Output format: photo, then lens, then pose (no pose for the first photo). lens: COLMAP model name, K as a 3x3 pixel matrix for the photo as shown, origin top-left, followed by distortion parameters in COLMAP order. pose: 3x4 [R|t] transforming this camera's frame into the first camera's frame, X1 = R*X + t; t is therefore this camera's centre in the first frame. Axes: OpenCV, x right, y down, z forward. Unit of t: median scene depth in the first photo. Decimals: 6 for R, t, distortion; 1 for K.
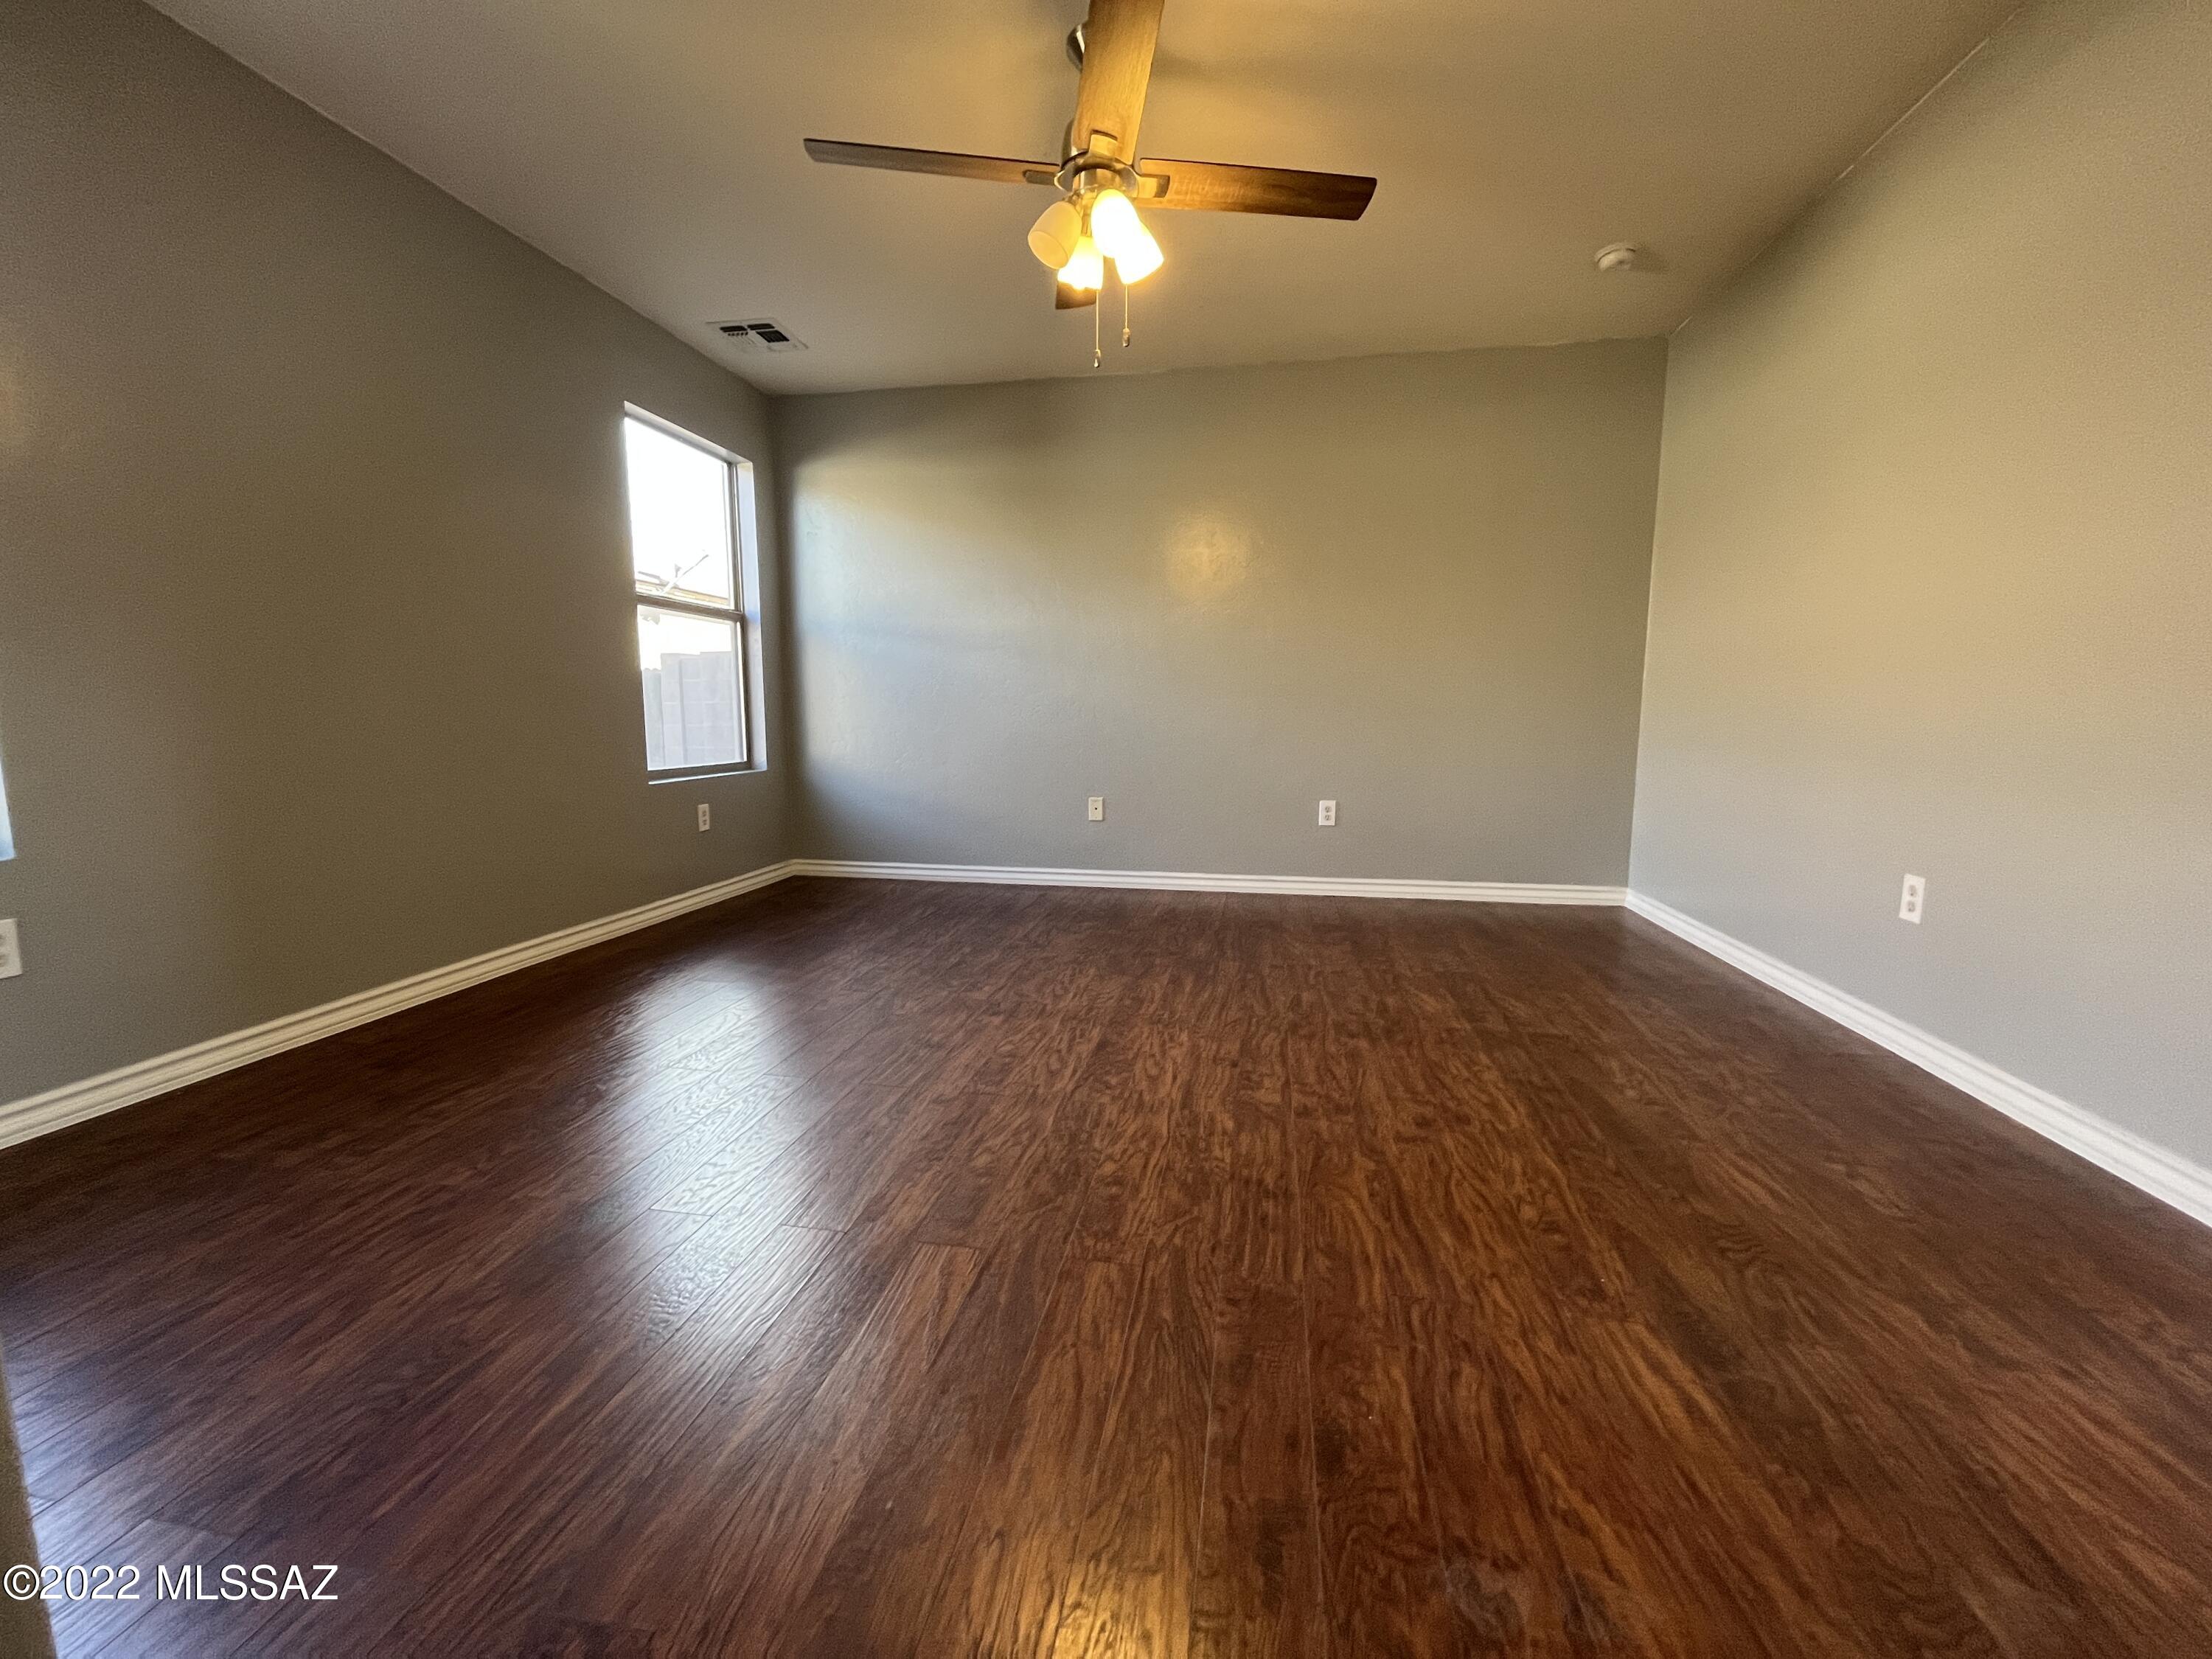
lens RADIAL K [[891.6, 0, 1099.4], [0, 891.6, 832.6], [0, 0, 1]] dist [-0.000802, -0.000119]
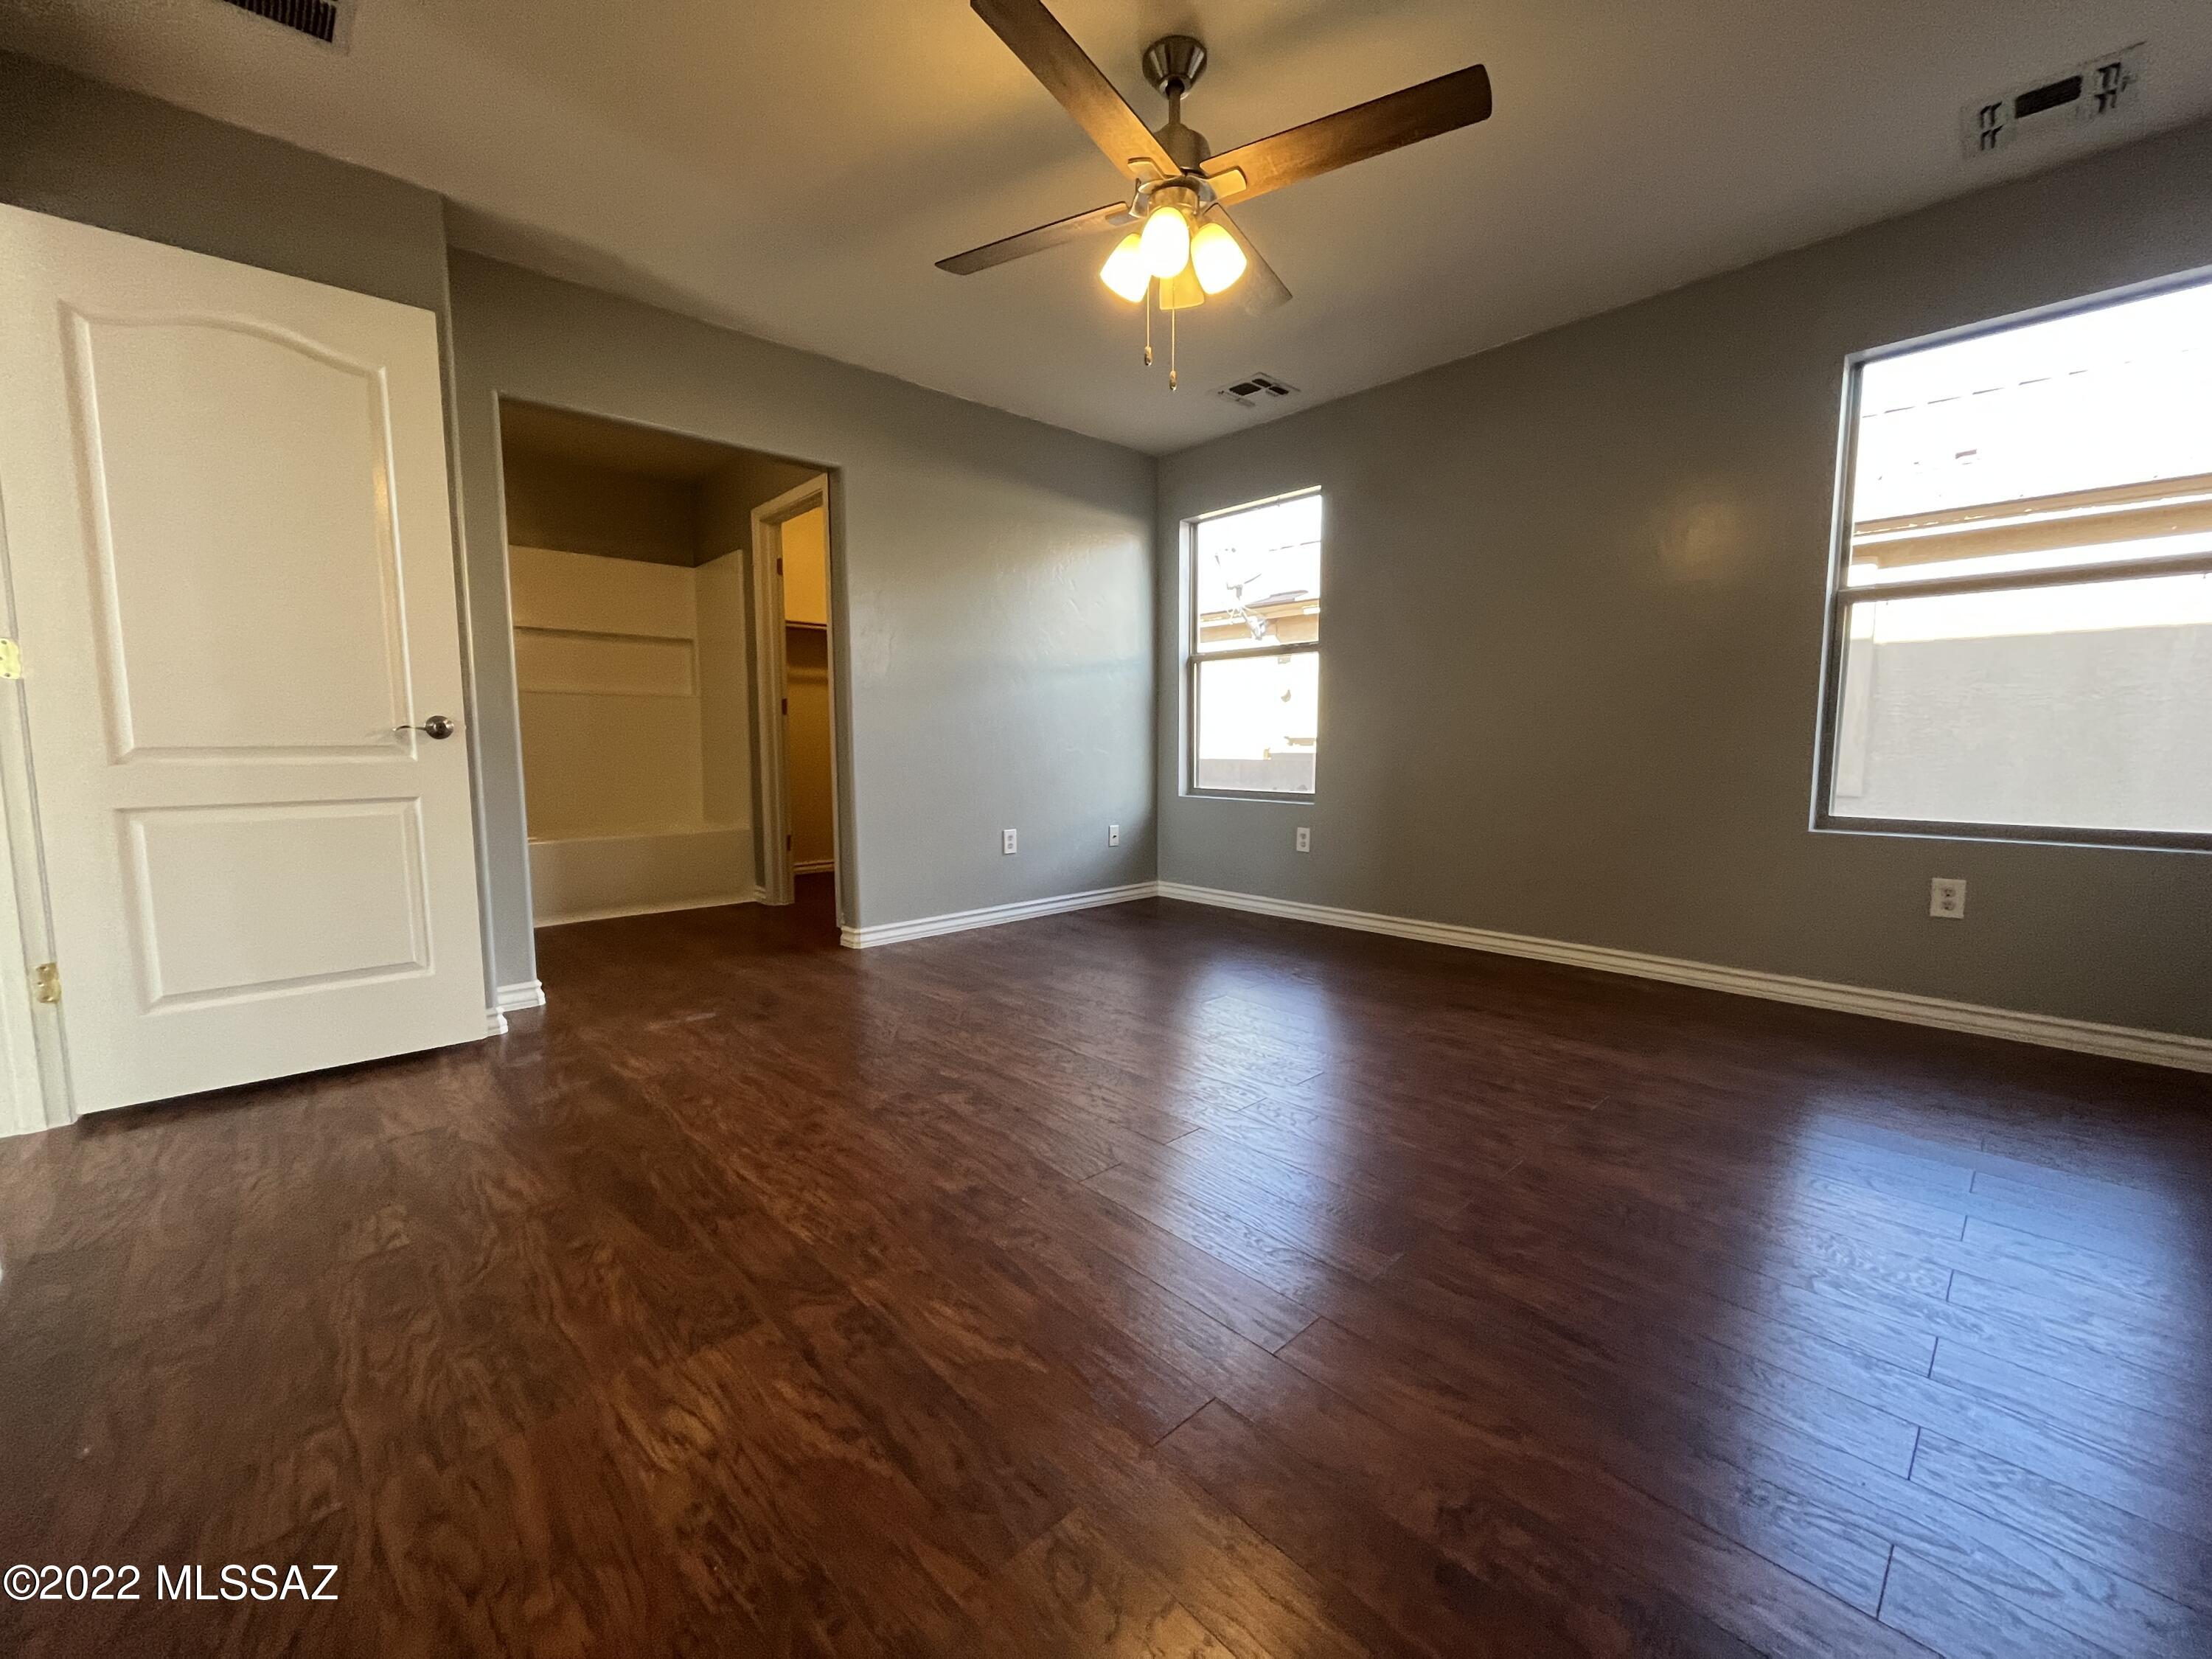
lens RADIAL K [[891.6, 0, 1099.4], [0, 891.6, 832.6], [0, 0, 1]] dist [-0.000802, -0.000119]
pose [[-0.596883, 0.083931, -0.797926, 0.952464], [-0.101935, 0.978521, 0.179179, -0.244696], [0.795827, 0.188285, -0.575507, 1.764628]]
